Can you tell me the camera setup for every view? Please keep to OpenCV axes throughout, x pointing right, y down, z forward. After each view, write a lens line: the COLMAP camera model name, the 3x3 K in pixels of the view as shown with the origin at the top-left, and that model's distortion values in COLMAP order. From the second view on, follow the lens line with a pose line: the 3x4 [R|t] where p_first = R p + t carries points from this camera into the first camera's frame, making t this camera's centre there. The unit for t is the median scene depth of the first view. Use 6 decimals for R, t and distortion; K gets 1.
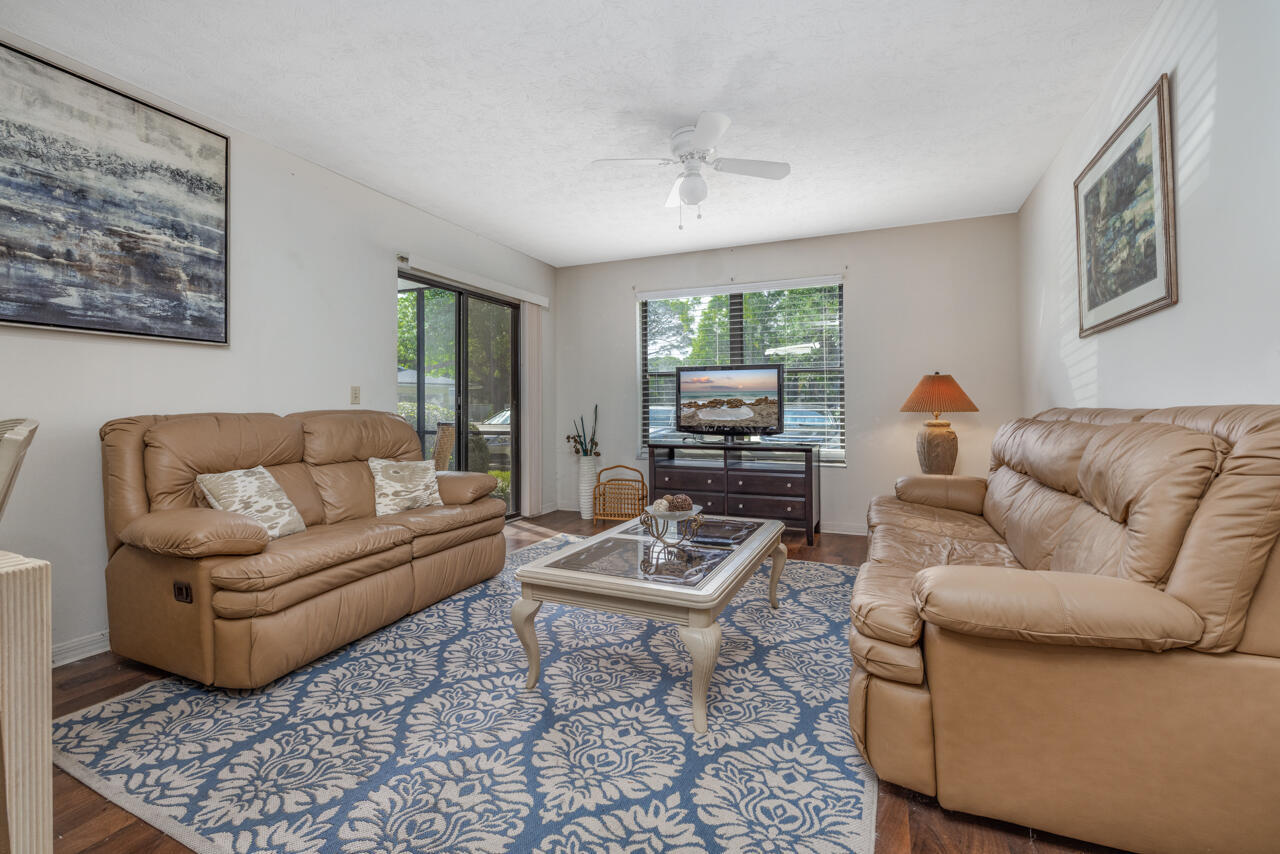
lens RADIAL K [[554.2, 0, 632.8], [0, 554.2, 416.6], [0, 0, 1]] dist [-0.002273, -0.000235]
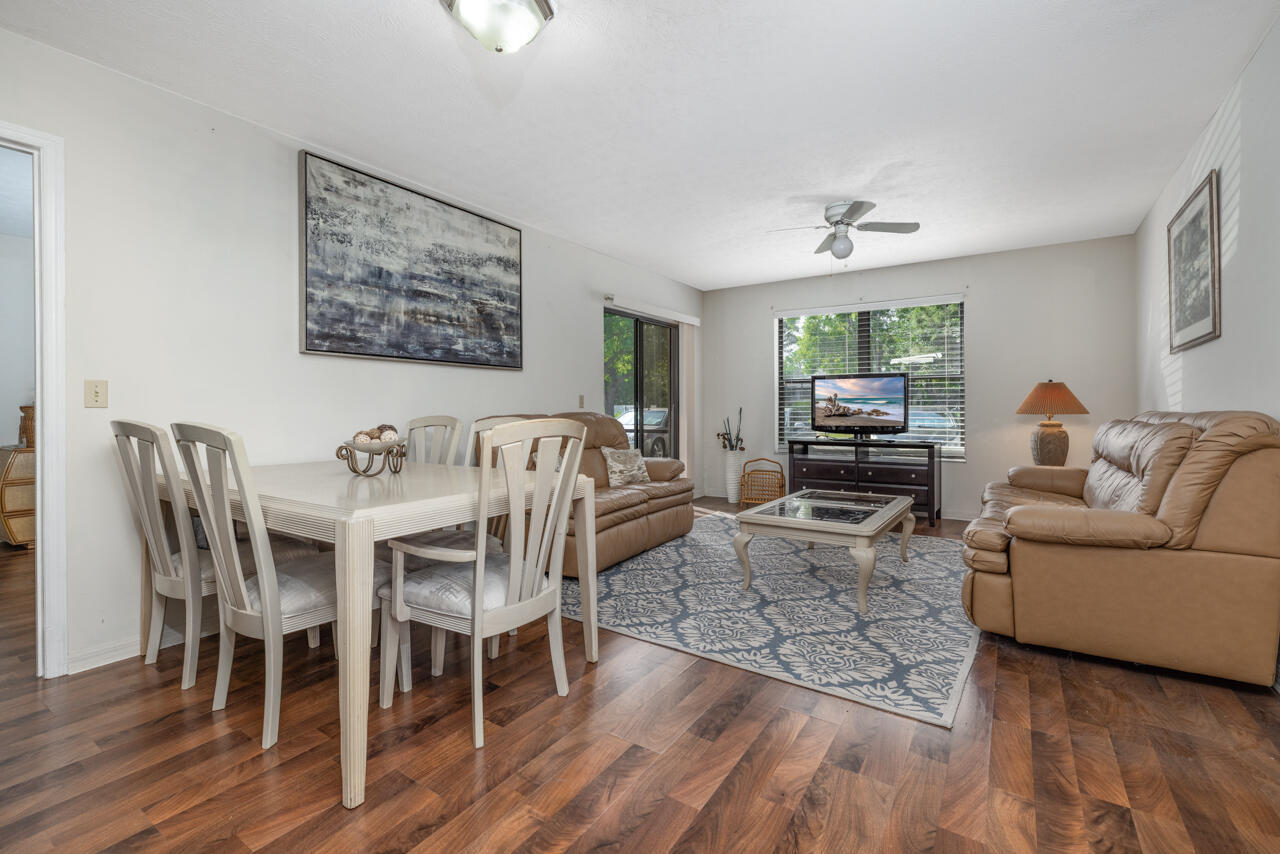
lens RADIAL K [[554.2, 0, 648.7], [0, 554.2, 424.1], [0, 0, 1]] dist [-0.002273, -0.000235]
pose [[0.987614, 0.004315, -0.156844, -0.167405], [-0.002525, 0.999929, 0.011612, 0.001349], [0.156883, -0.011073, 0.987555, -0.470130]]
